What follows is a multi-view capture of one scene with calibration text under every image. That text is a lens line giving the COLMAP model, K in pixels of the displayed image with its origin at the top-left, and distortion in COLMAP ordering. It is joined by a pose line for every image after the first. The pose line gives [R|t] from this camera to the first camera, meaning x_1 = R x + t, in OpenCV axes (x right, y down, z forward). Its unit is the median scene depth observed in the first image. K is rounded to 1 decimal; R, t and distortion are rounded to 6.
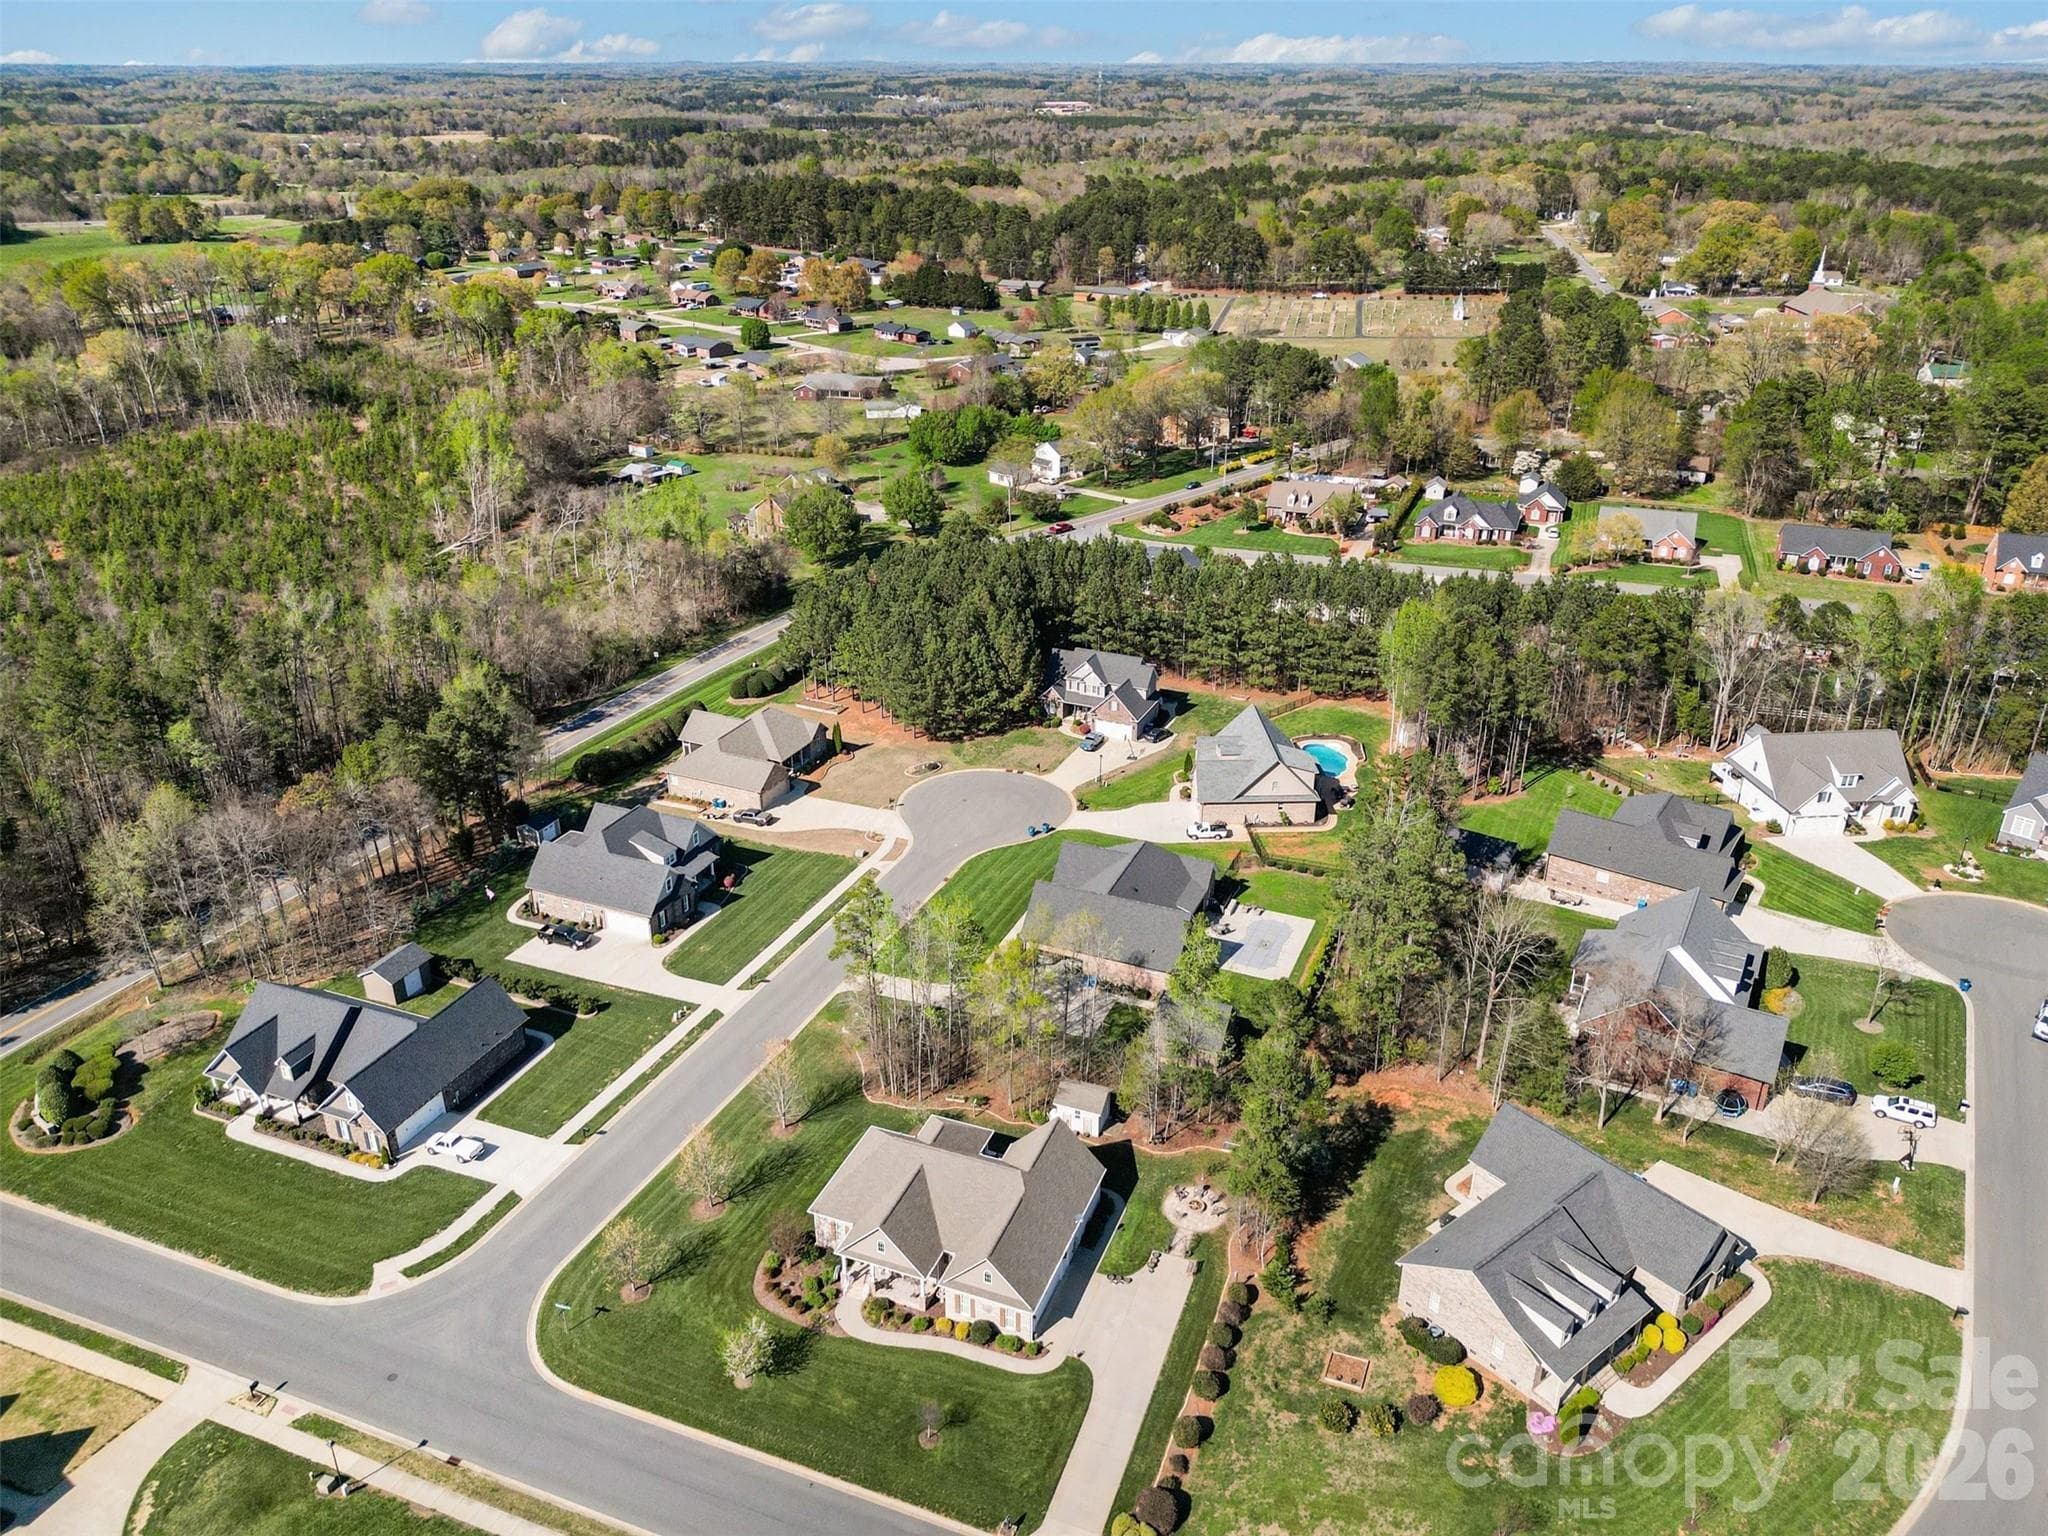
lens RADIAL K [[1471.1, 0, 1024.0], [0, 1471.1, 768.0], [0, 0, 1]] dist [0.002491, -0.006078]
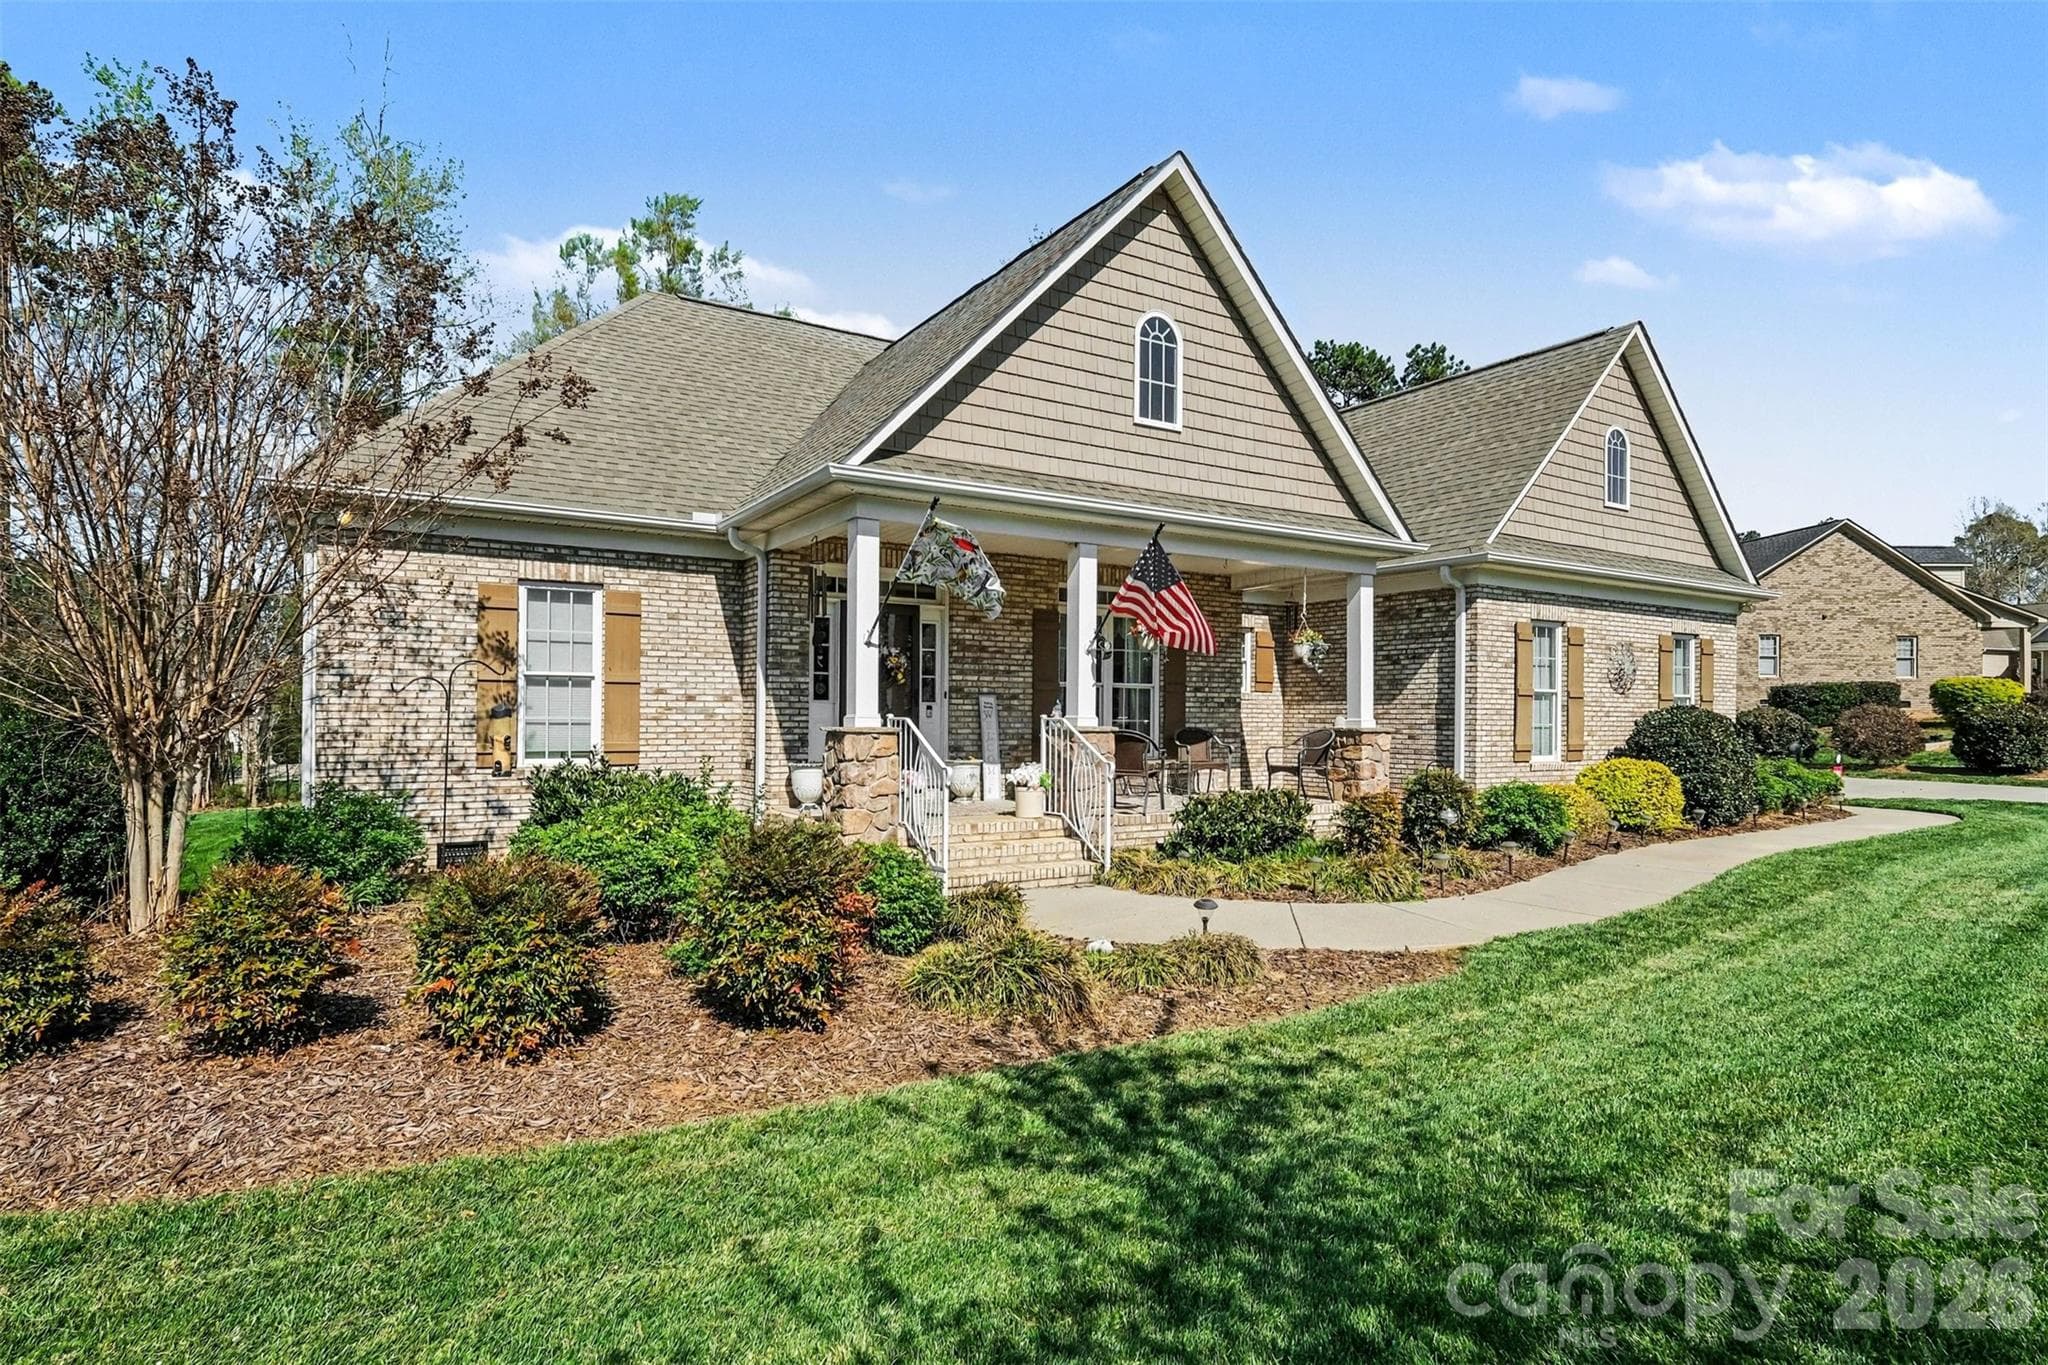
lens RADIAL K [[1051.5, 0, 983.7], [0, 1051.5, 707.4], [0, 0, 1]] dist [-0.001556, -0.000271]
pose [[0.619794, 0.008146, 0.784722, -0.186045], [0.338632, 0.899284, -0.276796, 0.376081], [-0.707943, 0.437289, 0.554613, 0.967134]]
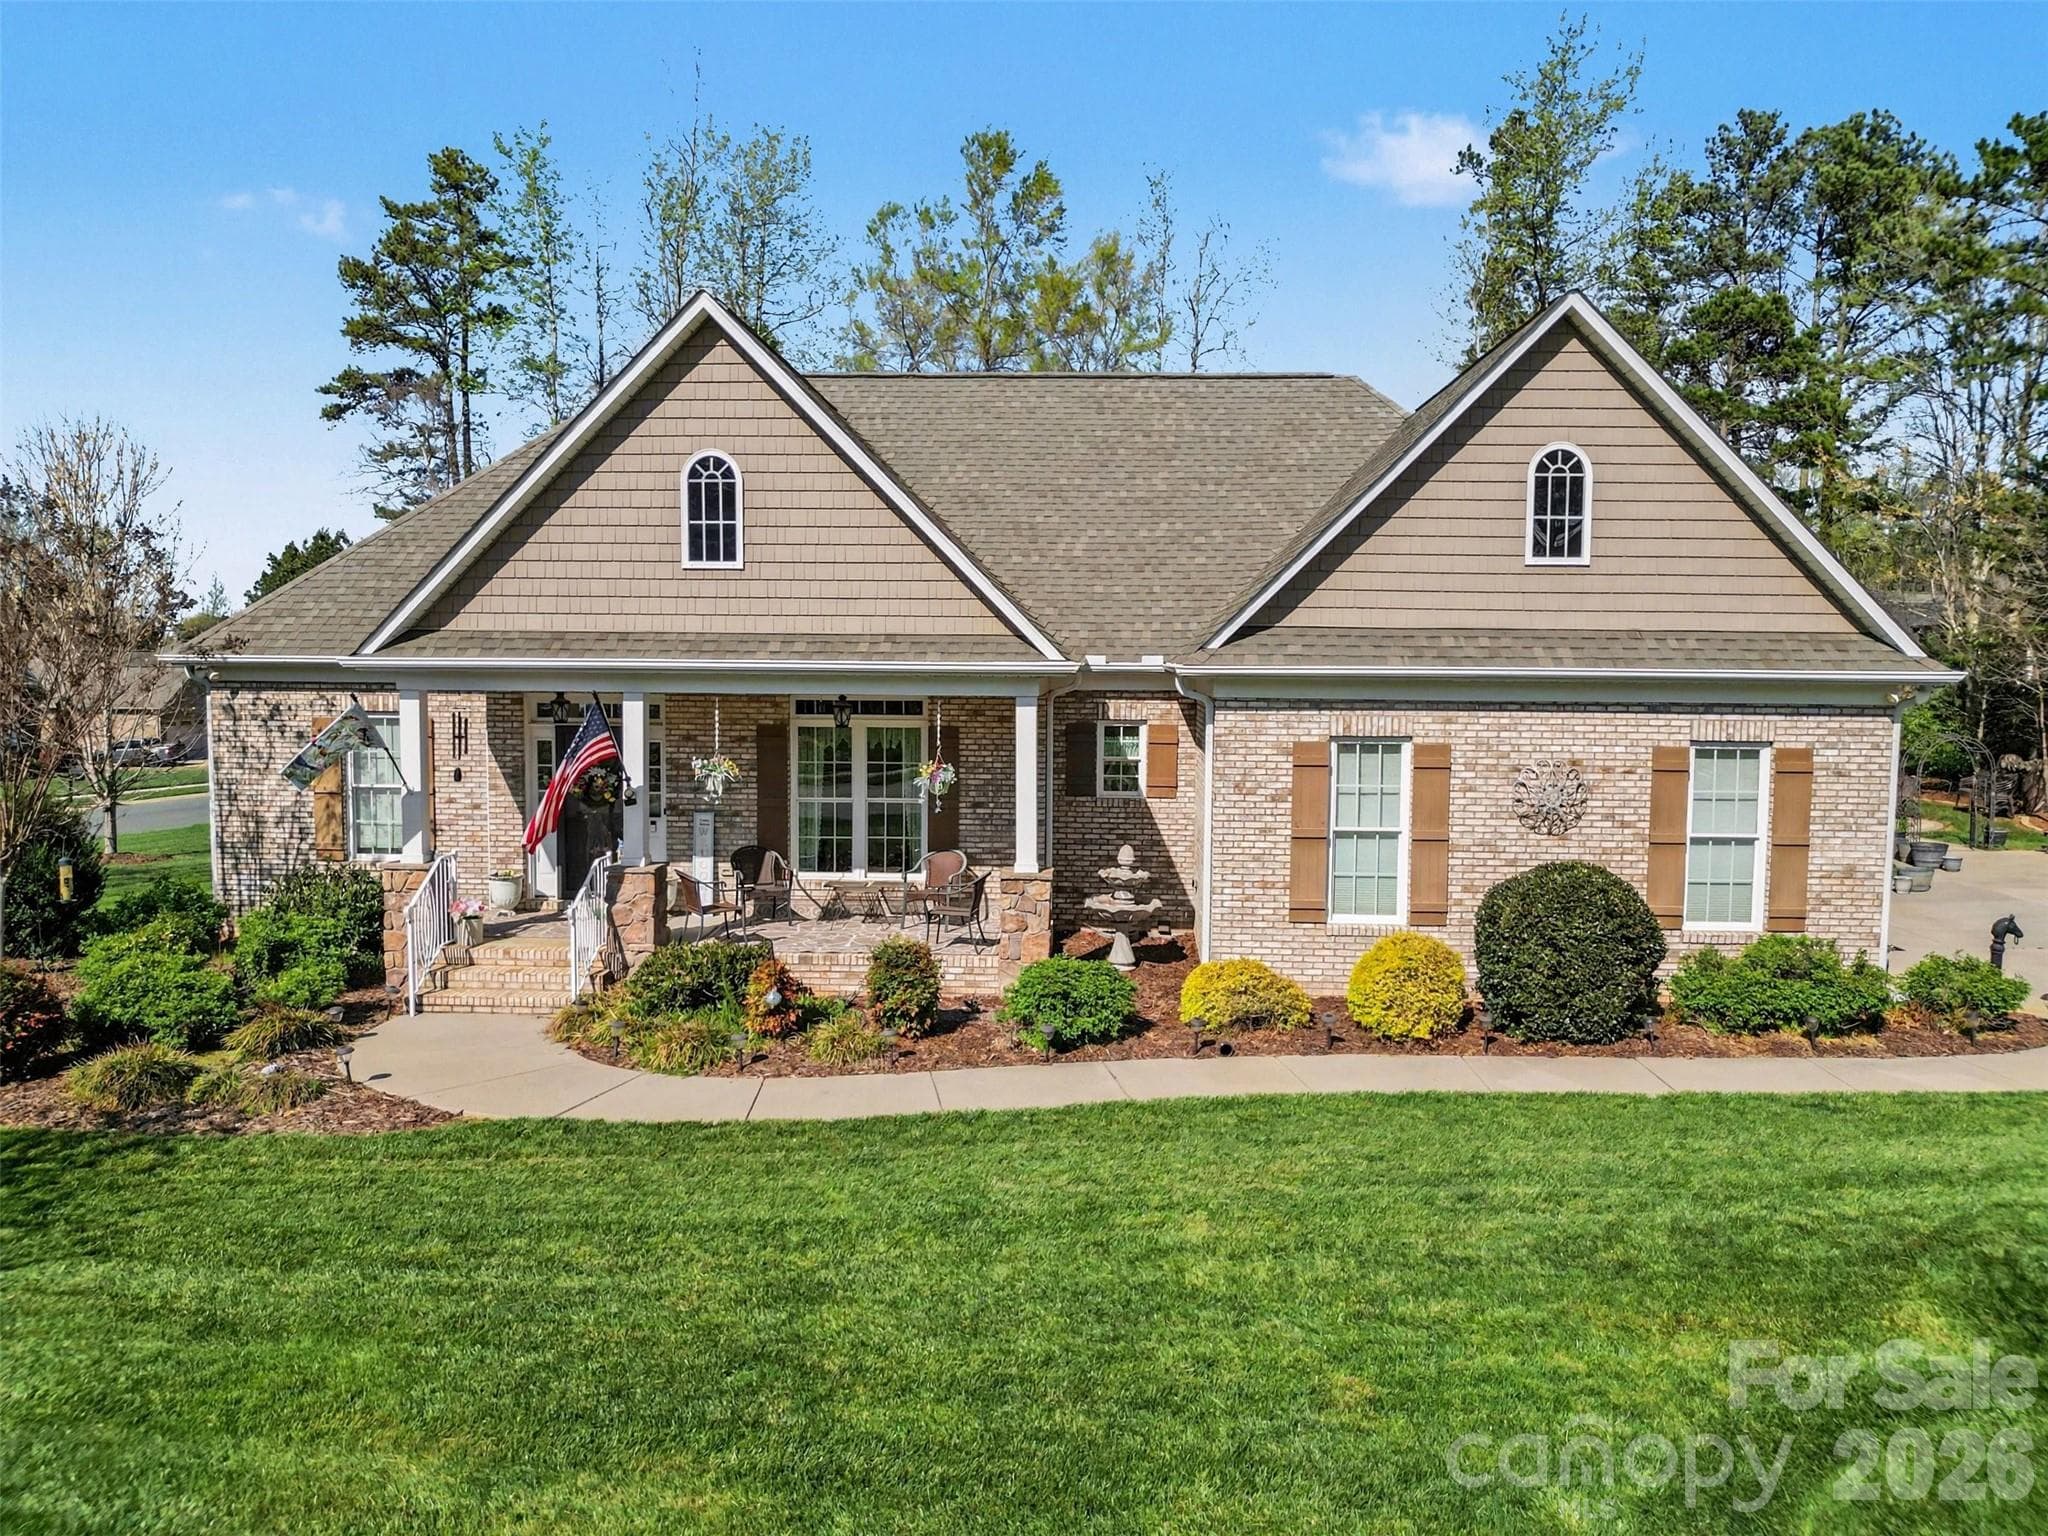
lens RADIAL K [[1471.1, 0, 1024.0], [0, 1471.1, 768.0], [0, 0, 1]] dist [0.002491, -0.006078]
pose [[0.951329, -0.020060, 0.307523, -0.112133], [0.132242, 0.927909, -0.348564, 0.400011], [-0.278361, 0.372267, 0.885400, 0.874444]]
